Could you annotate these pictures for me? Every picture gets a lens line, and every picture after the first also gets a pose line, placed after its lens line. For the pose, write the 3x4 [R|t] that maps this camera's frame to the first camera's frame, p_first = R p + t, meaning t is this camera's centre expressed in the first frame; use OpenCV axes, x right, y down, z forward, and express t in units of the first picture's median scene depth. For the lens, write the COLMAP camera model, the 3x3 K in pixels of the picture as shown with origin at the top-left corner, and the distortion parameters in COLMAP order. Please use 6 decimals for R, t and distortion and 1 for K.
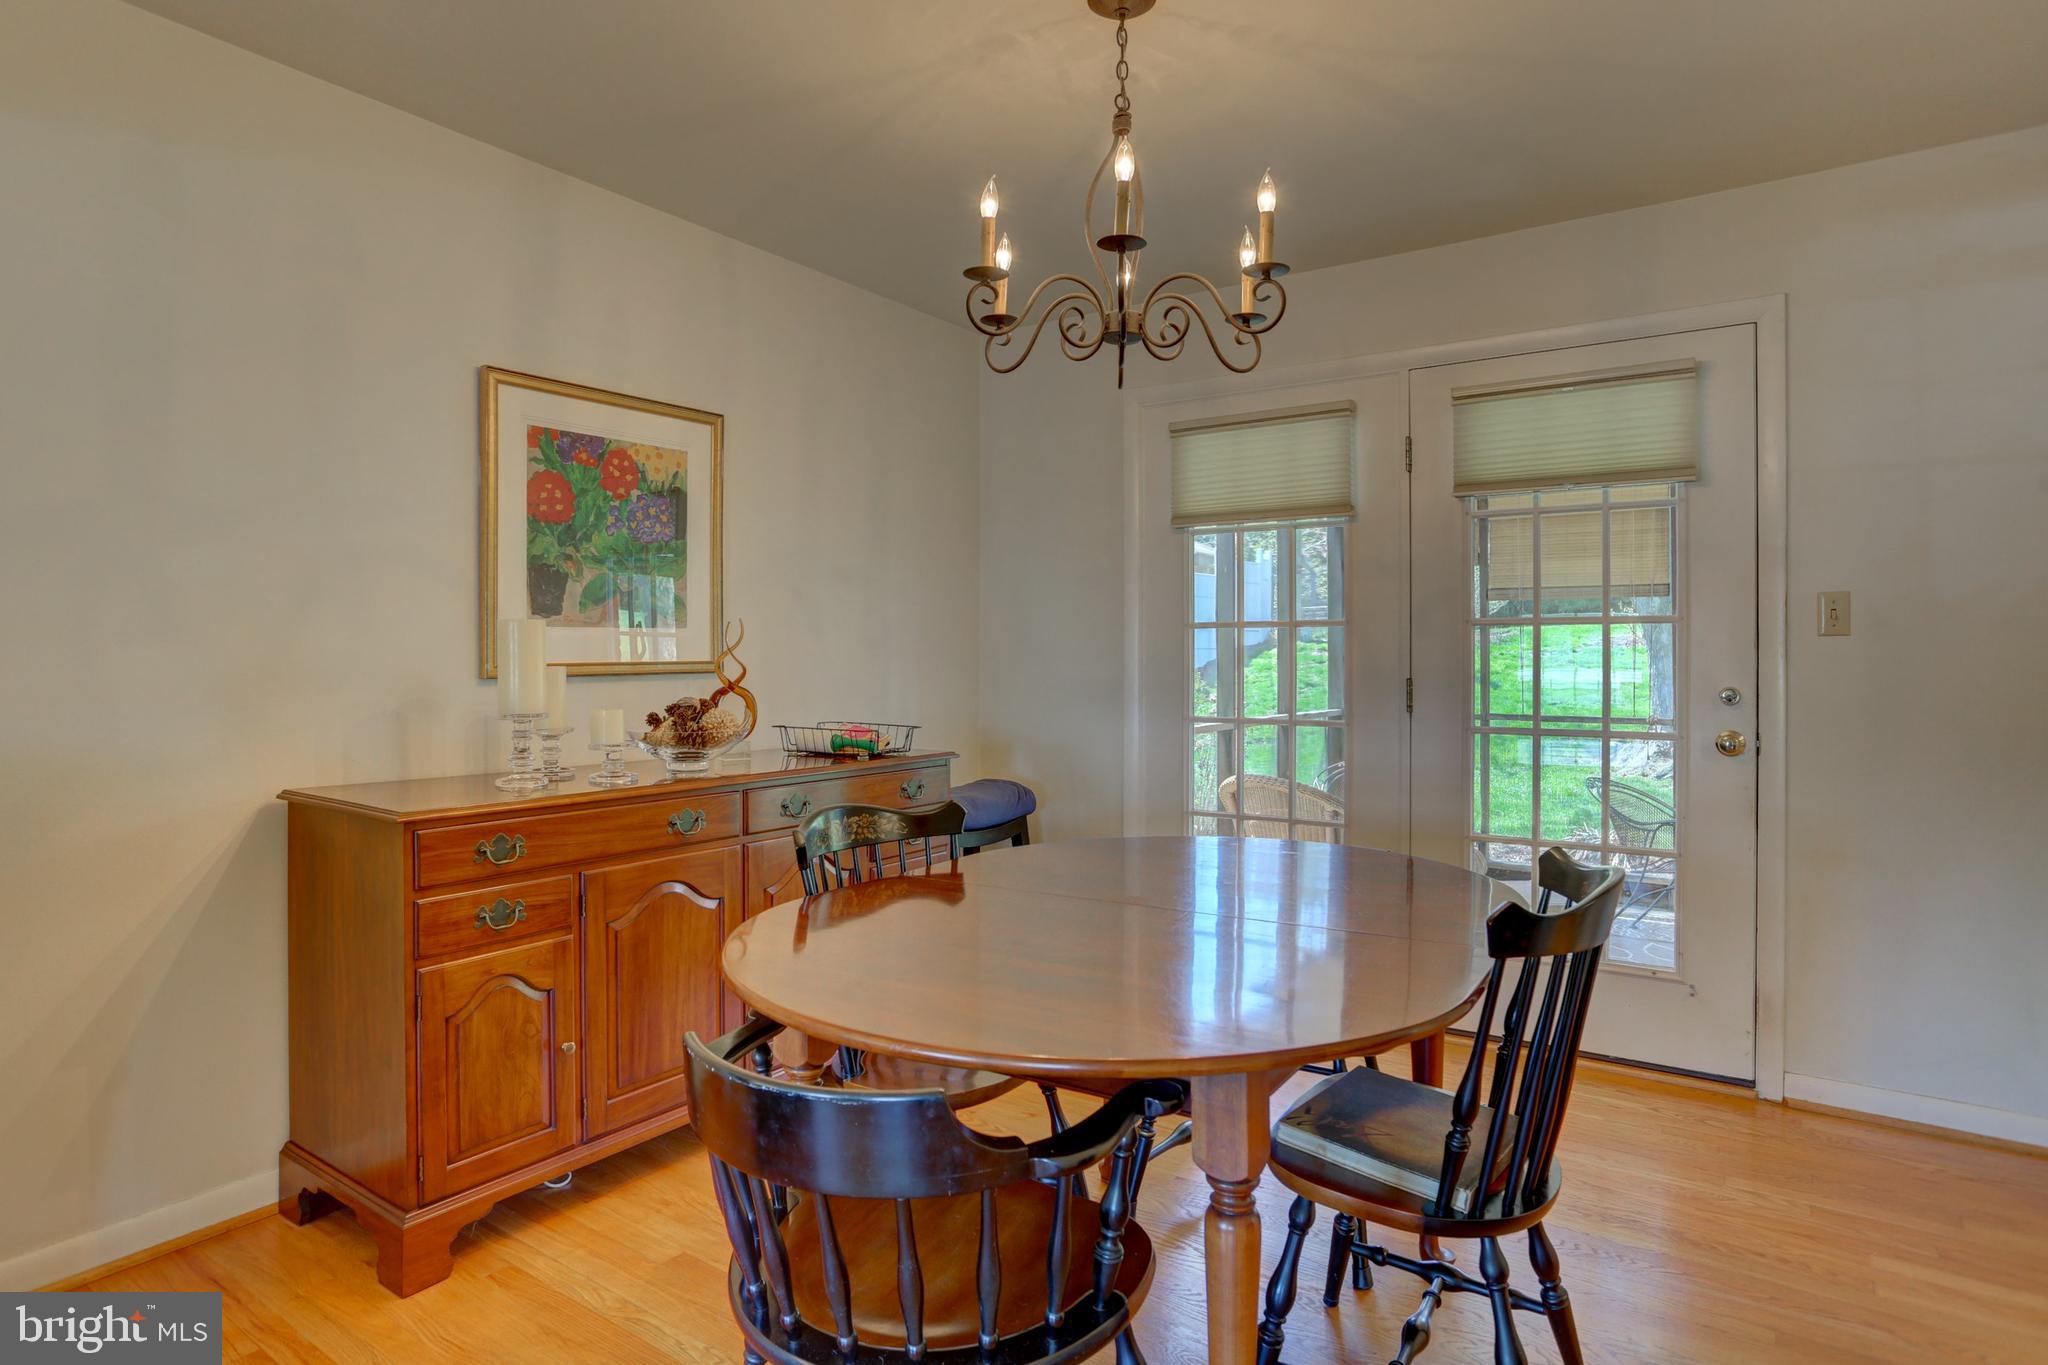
lens RADIAL K [[1144.1, 0, 1024.0], [0, 1144.1, 682.5], [0, 0, 1]] dist [-0.078627, 0.000998]
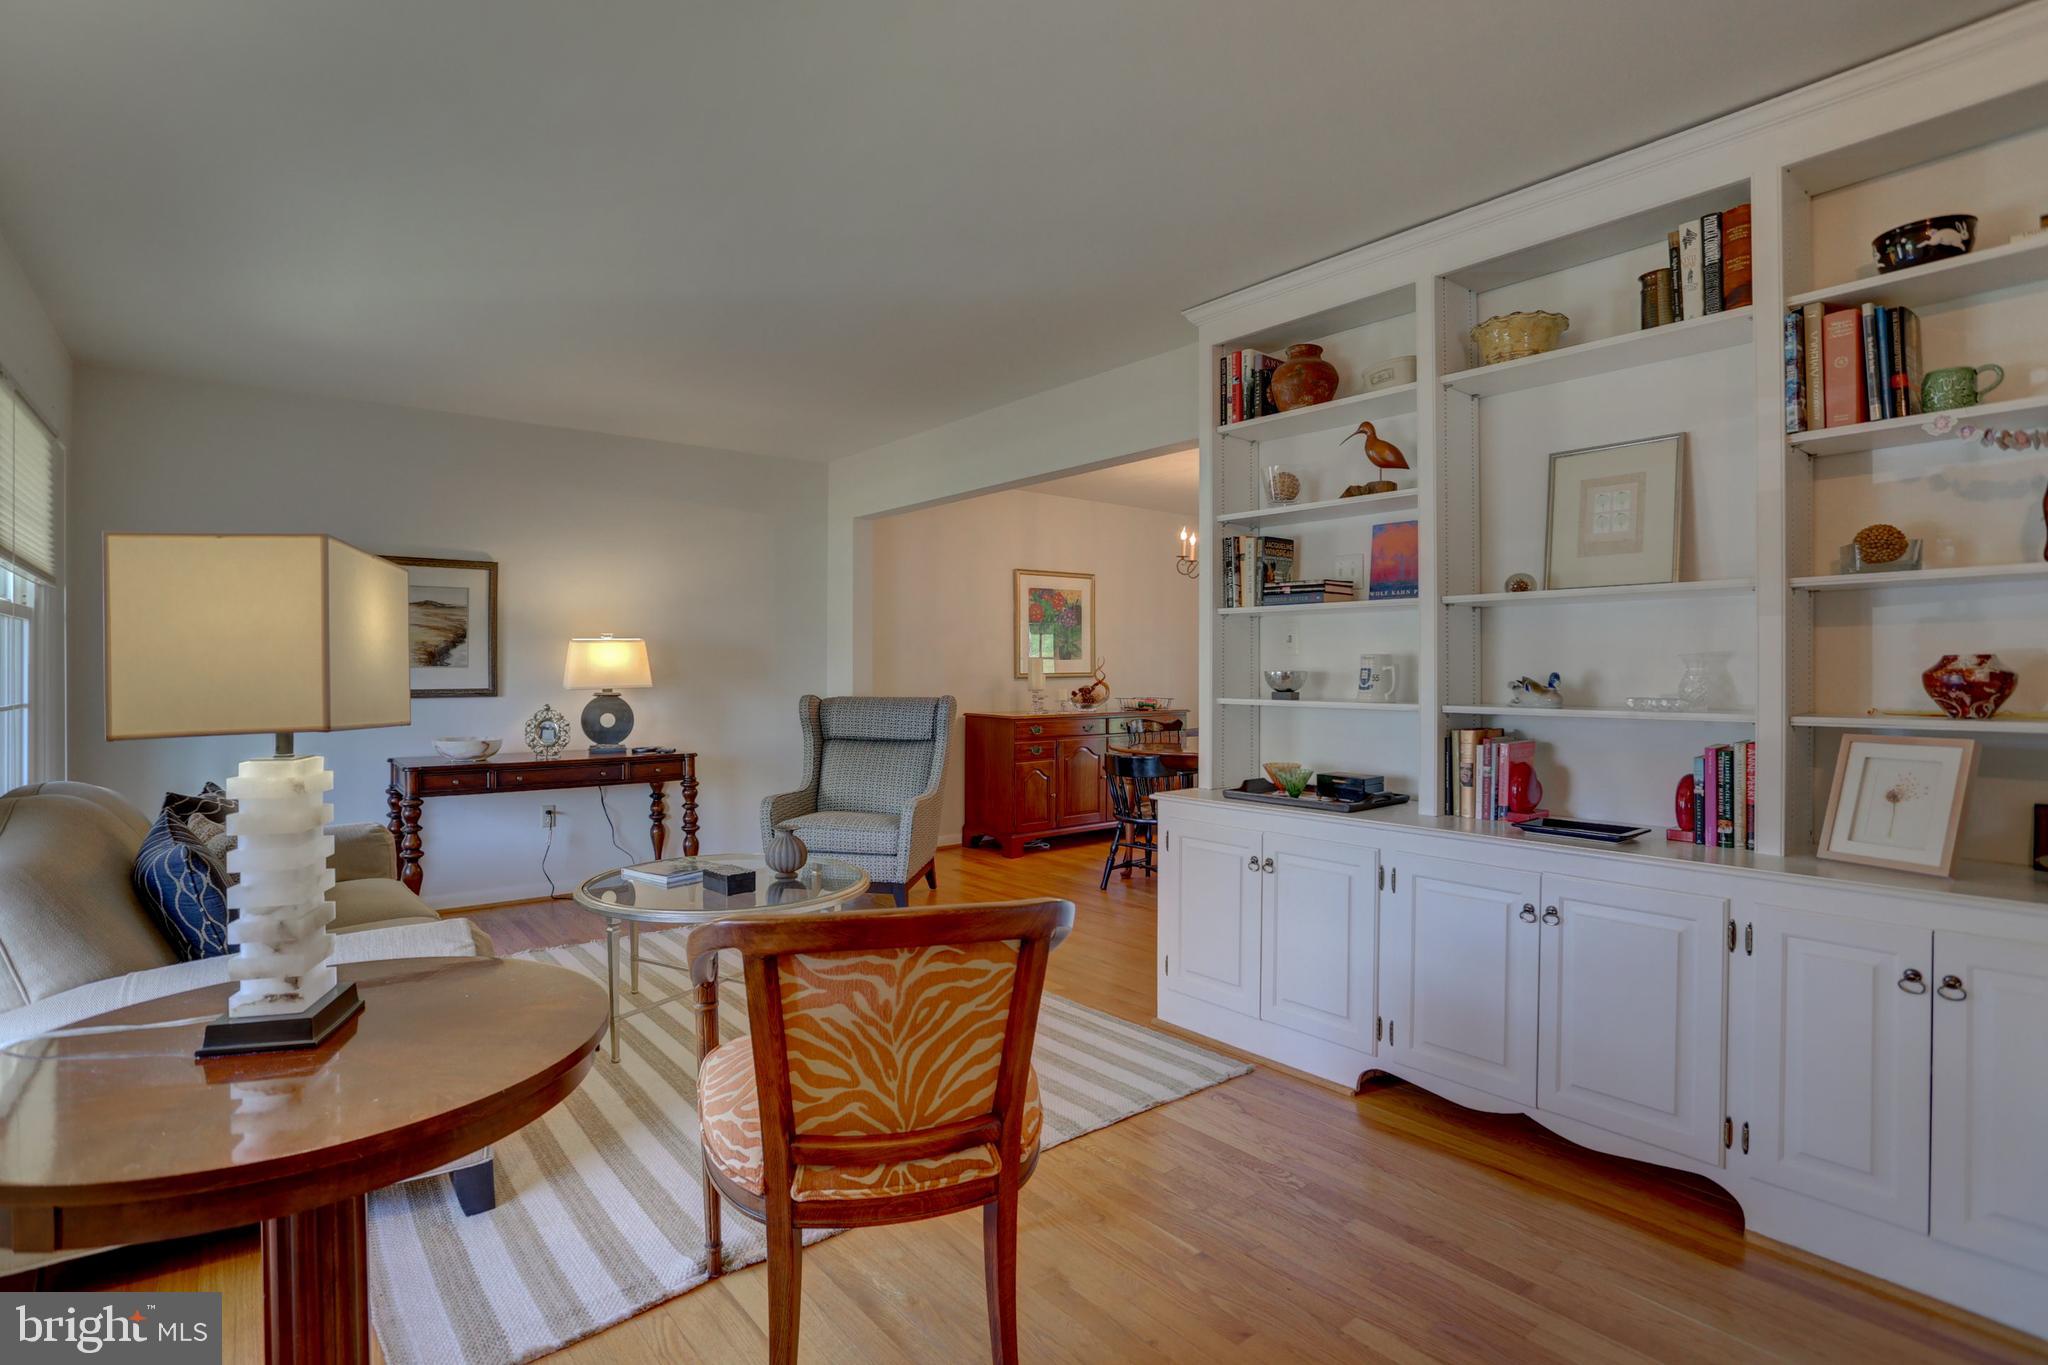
lens RADIAL K [[1010.5, 0, 1036.1], [0, 1010.5, 676.3], [0, 0, 1]] dist [-0.074795, 0.025609]
pose [[0.964089, -0.002193, -0.265571, 0.238372], [-0.001795, 0.999889, -0.014772, 0.027375], [0.265574, 0.014718, 0.963978, -1.398063]]
